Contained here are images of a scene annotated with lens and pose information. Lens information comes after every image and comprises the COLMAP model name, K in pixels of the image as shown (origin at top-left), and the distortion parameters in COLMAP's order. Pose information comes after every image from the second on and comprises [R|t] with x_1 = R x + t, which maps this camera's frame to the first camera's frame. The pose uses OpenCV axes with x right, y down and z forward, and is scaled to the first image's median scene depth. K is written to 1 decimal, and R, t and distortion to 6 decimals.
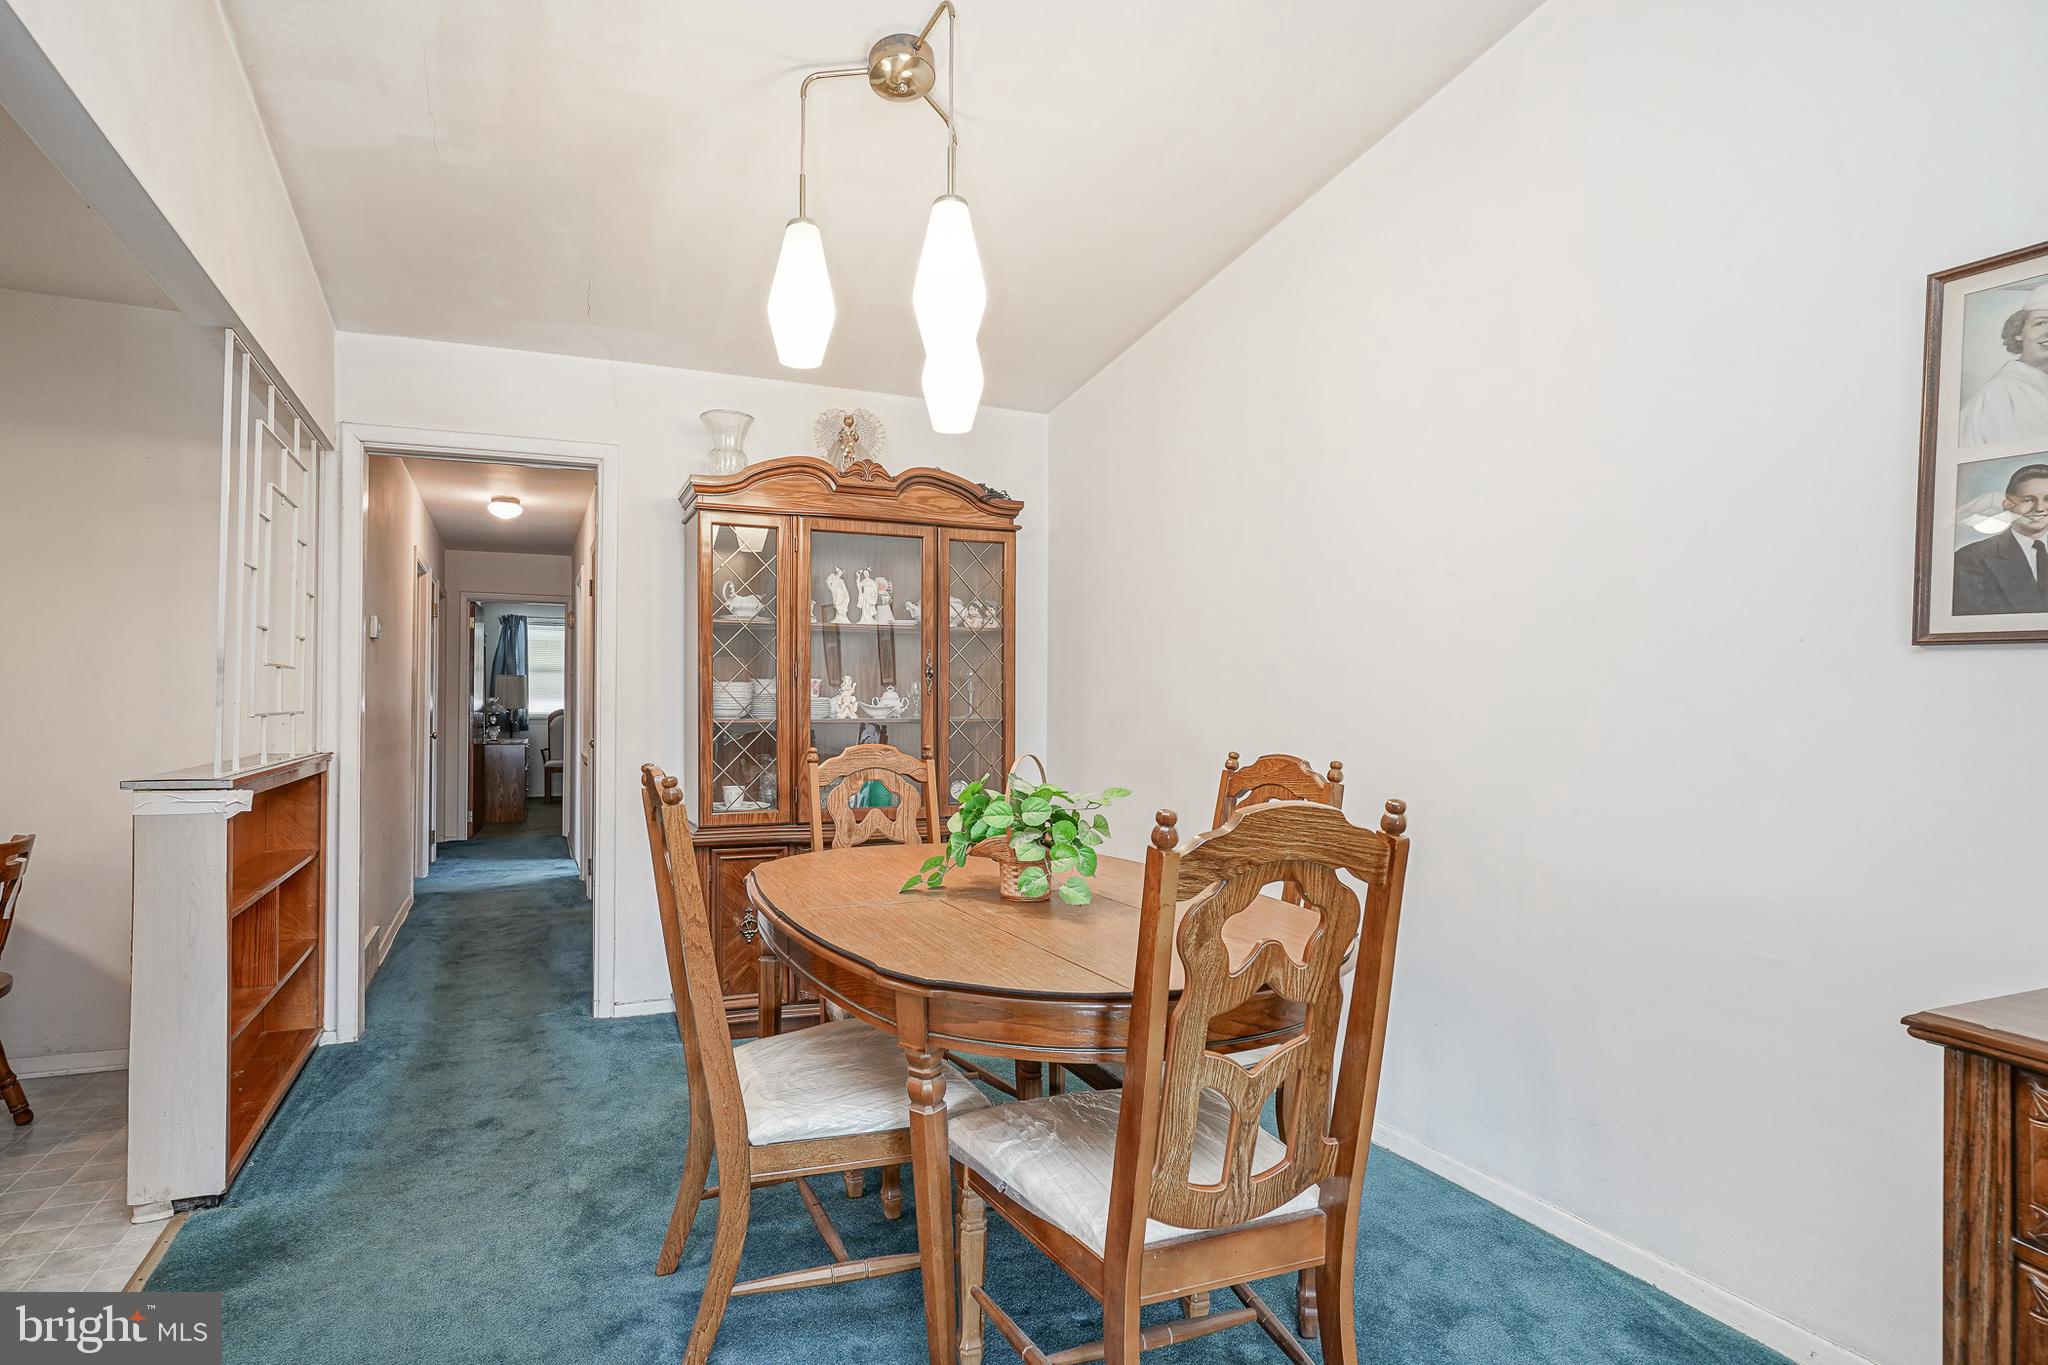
lens RADIAL K [[998.8, 0, 1024.5], [0, 998.8, 693.7], [0, 0, 1]] dist [-0.007210, 0.001528]
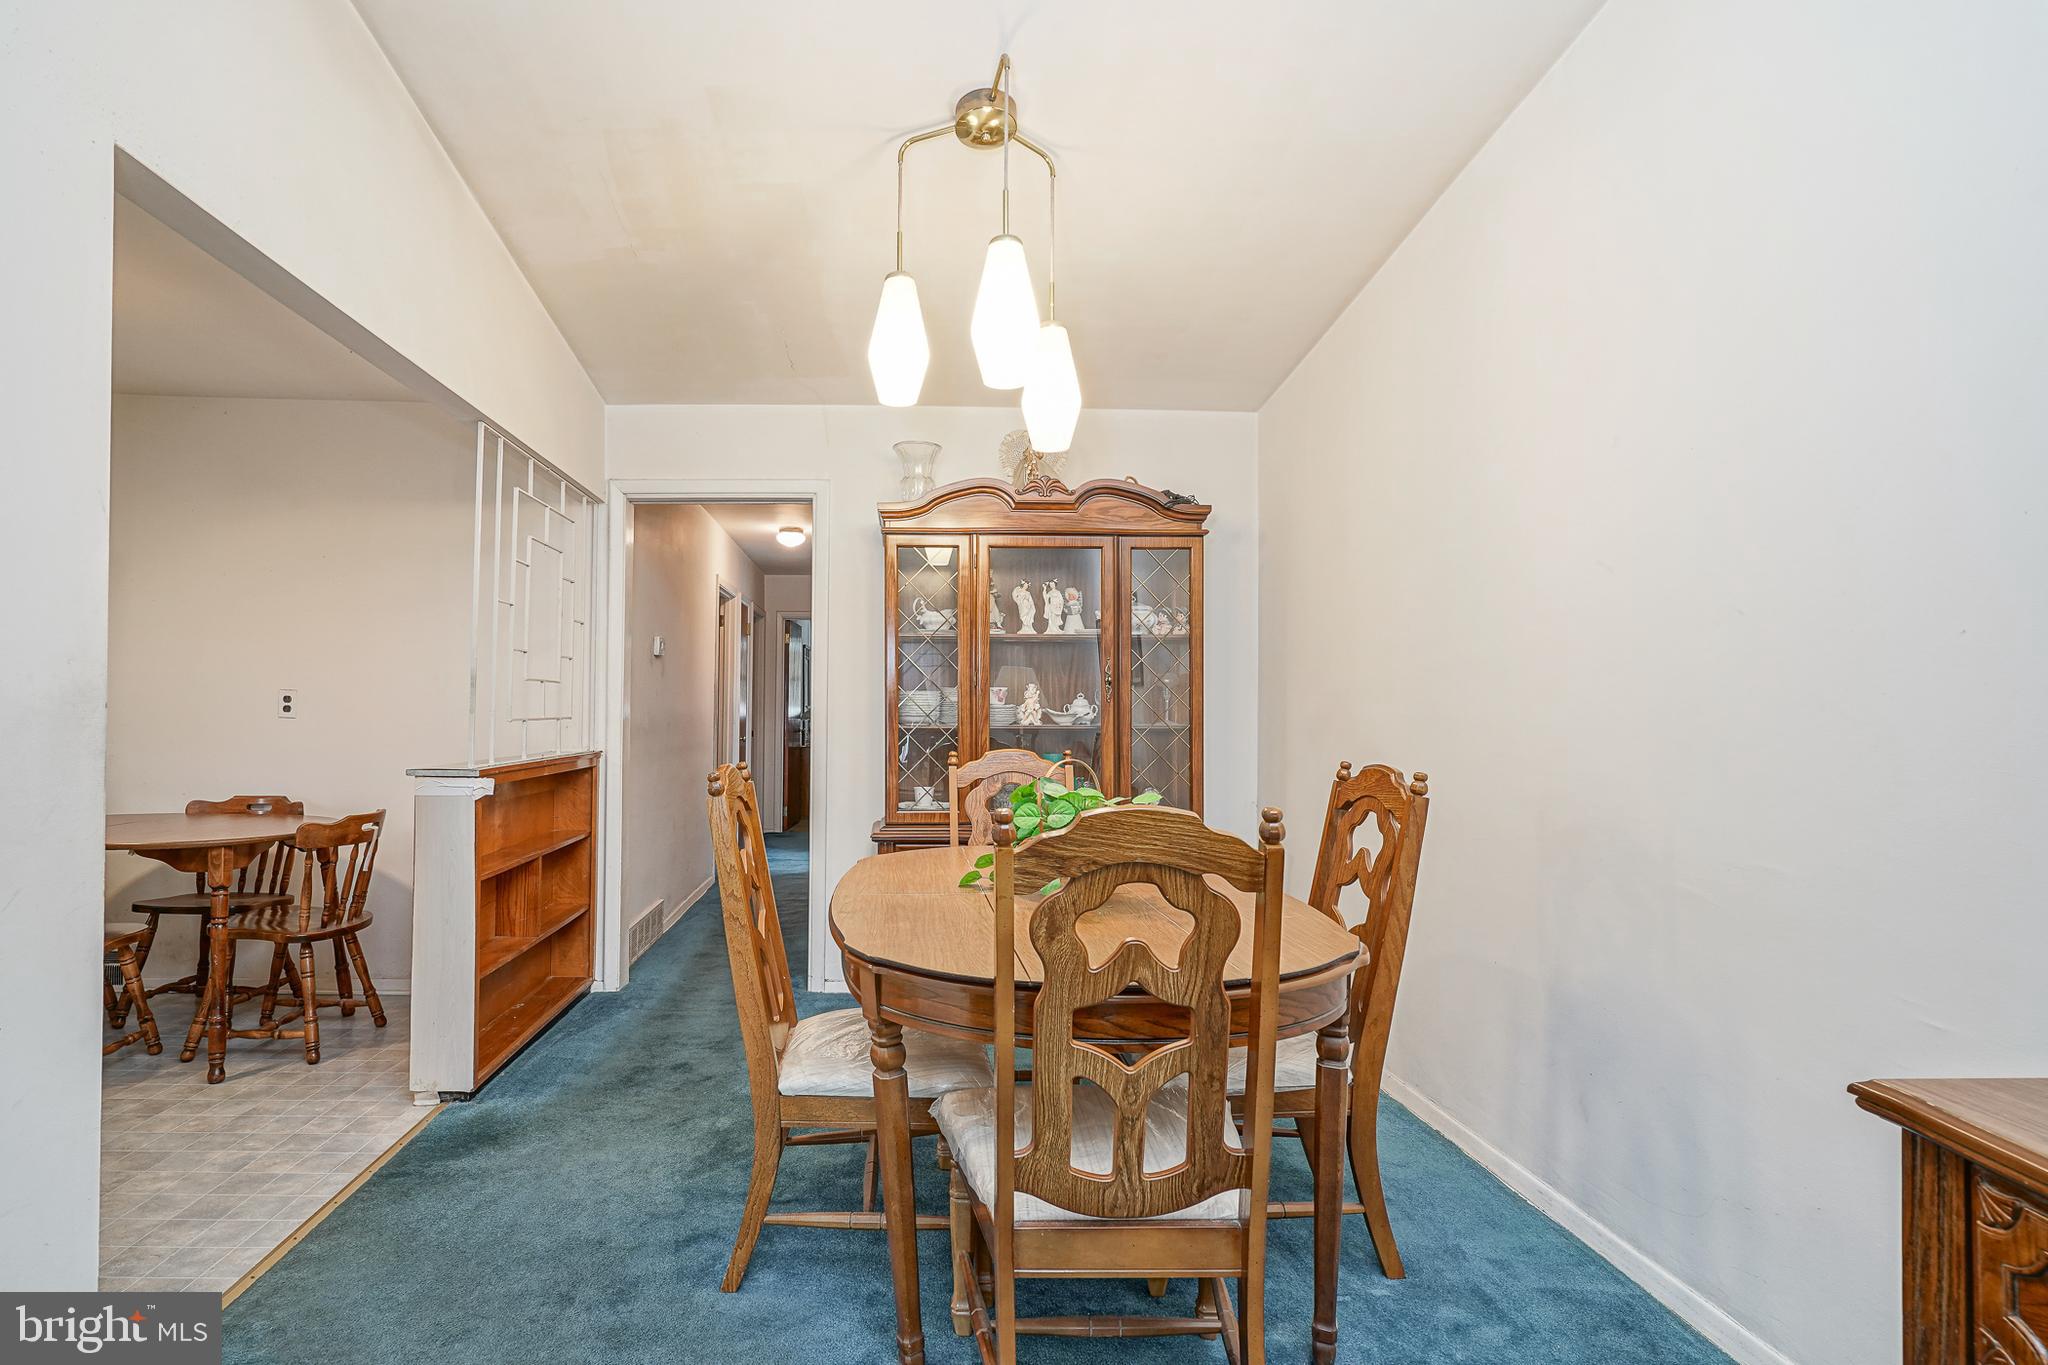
lens RADIAL K [[982.6, 0, 922.3], [0, 982.6, 687.3], [0, 0, 1]] dist [-0.007800, 0.000266]
pose [[0.945031, -0.008093, -0.326882, 0.134326], [0.003515, 0.999887, -0.014594, -0.000139], [0.326963, 0.012643, 0.944953, -0.012103]]
